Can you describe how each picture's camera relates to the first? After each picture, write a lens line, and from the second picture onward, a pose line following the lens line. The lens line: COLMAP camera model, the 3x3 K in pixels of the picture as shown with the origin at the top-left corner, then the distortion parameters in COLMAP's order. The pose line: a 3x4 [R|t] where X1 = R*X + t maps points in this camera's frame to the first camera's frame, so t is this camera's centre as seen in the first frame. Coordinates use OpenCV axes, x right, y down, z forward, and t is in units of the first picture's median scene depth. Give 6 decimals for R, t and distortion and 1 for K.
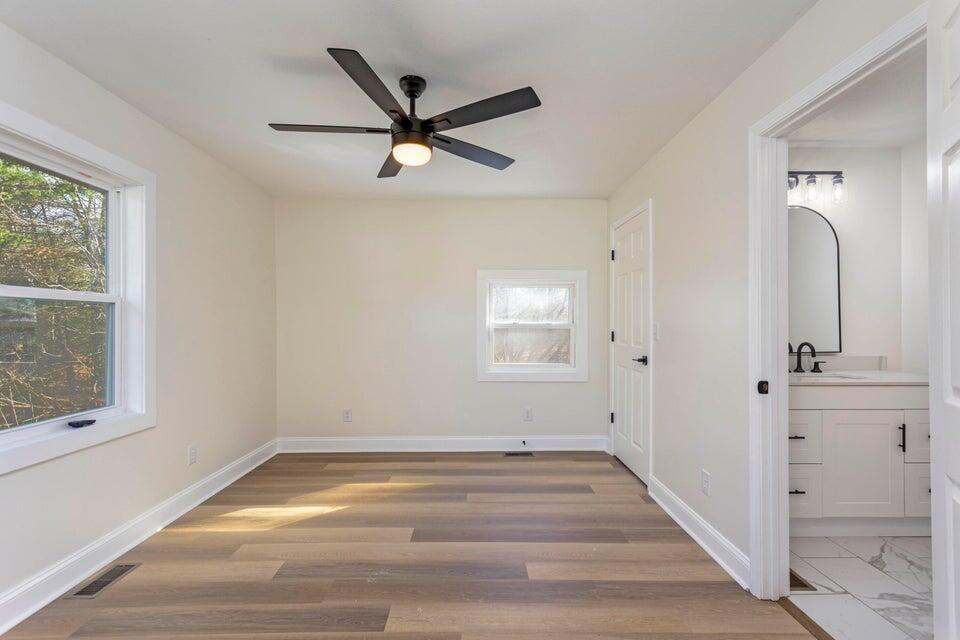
lens RADIAL K [[459.9, 0, 480.8], [0, 459.9, 319.1], [0, 0, 1]] dist [0.002601, 0.002011]
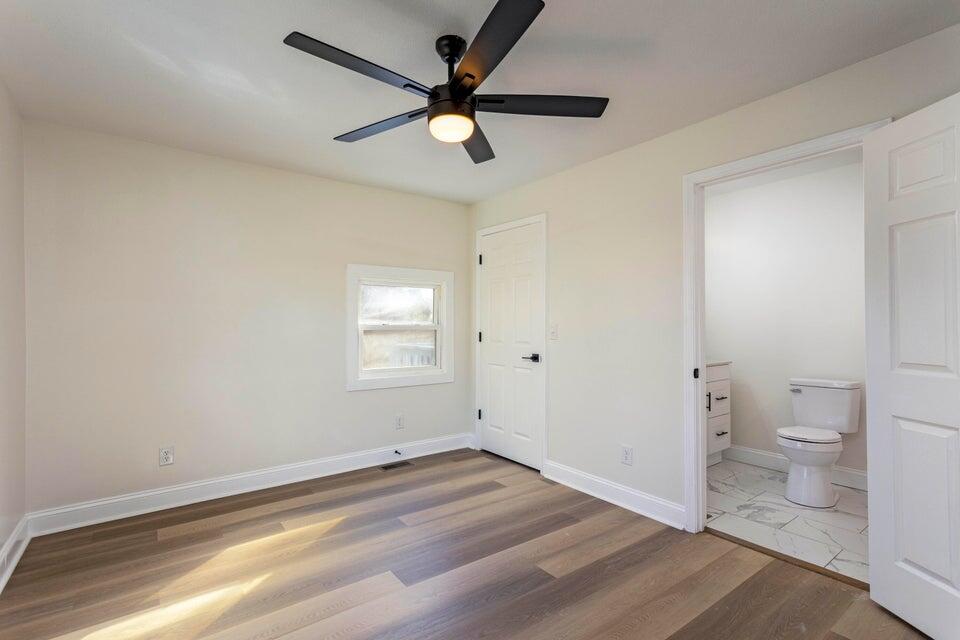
lens RADIAL K [[459.9, 0, 484.2], [0, 459.9, 316.5], [0, 0, 1]] dist [0.002601, 0.002011]
pose [[0.795812, 0.012956, 0.605406, -0.412933], [-0.008056, 0.999909, -0.010809, 0.002455], [-0.605491, 0.003725, 0.795844, 0.188459]]
